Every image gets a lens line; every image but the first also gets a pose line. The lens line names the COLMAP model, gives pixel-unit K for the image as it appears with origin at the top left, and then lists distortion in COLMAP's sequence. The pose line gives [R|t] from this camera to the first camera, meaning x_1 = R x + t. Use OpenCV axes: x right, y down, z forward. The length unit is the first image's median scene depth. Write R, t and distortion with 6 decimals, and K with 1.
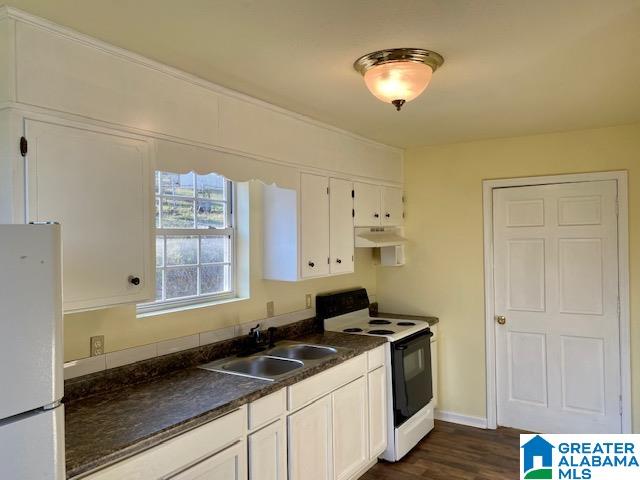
lens RADIAL K [[484.8, 0, 319.7], [0, 484.8, 236.9], [0, 0, 1]] dist [0.009067, -0.004693]
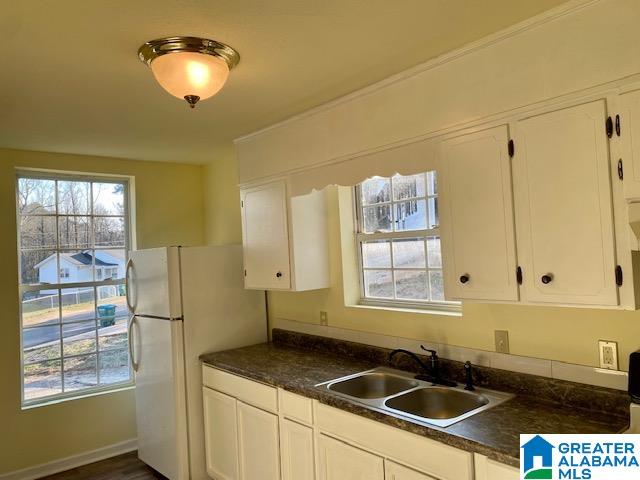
lens RADIAL K [[484.8, 0, 322.9], [0, 484.8, 241.1], [0, 0, 1]] dist [0.009067, -0.004693]
pose [[-0.310448, 0.007846, -0.950558, 0.743076], [0.053997, 0.998497, -0.009393, 0.004045], [0.949055, -0.054244, -0.310405, 1.178410]]
